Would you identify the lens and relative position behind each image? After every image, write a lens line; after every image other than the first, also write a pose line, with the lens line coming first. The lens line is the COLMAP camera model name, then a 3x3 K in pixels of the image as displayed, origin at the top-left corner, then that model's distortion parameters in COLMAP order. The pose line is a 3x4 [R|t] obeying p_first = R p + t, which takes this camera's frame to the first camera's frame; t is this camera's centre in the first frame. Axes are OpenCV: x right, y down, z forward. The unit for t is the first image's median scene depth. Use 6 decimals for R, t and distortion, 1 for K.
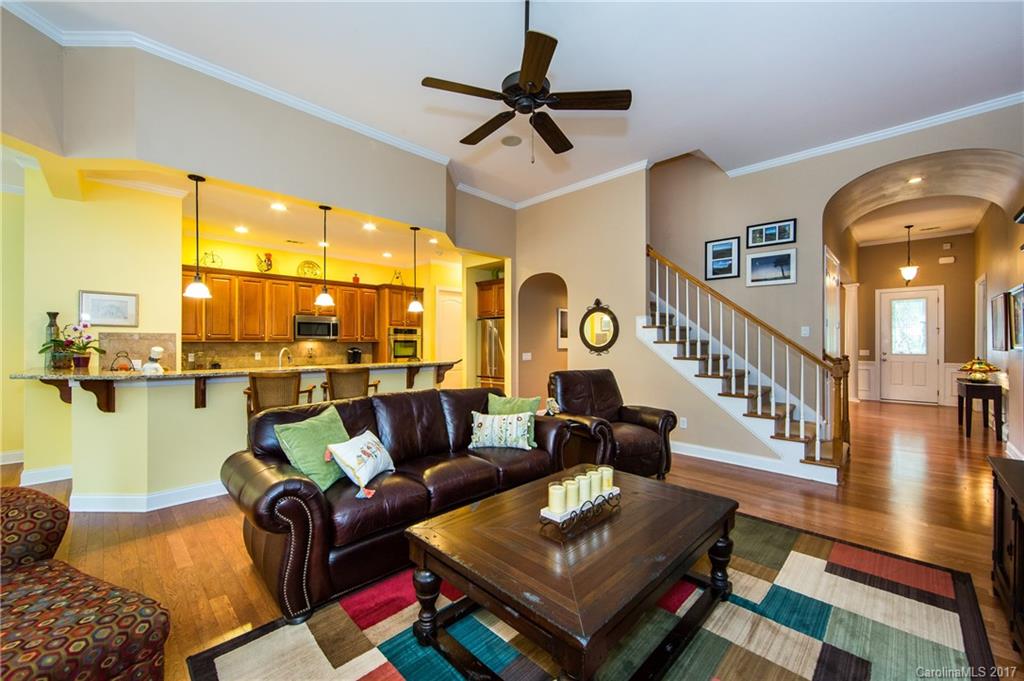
lens RADIAL K [[403.4, 0, 517.5], [0, 403.4, 340.8], [0, 0, 1]] dist [0.000059, 0.000067]
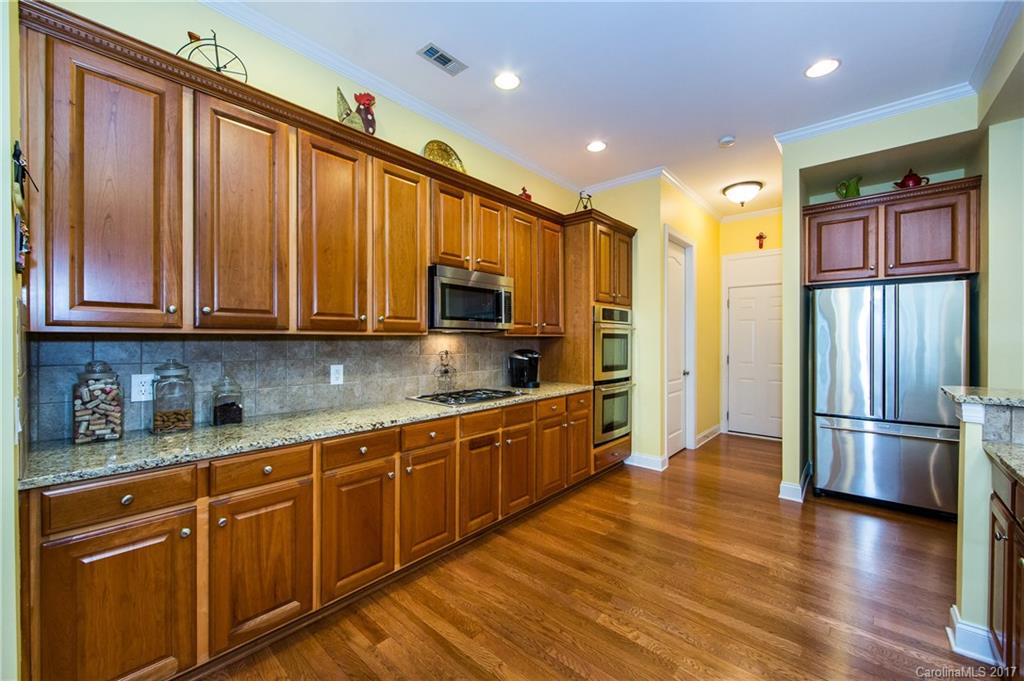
lens RADIAL K [[403.4, 0, 517.5], [0, 403.4, 340.8], [0, 0, 1]] dist [0.000059, 0.000067]
pose [[0.998434, 0.003152, 0.055858, -0.469515], [-0.003595, 0.999963, 0.007841, 0.003970], [-0.055831, -0.008030, 0.998408, 0.589565]]
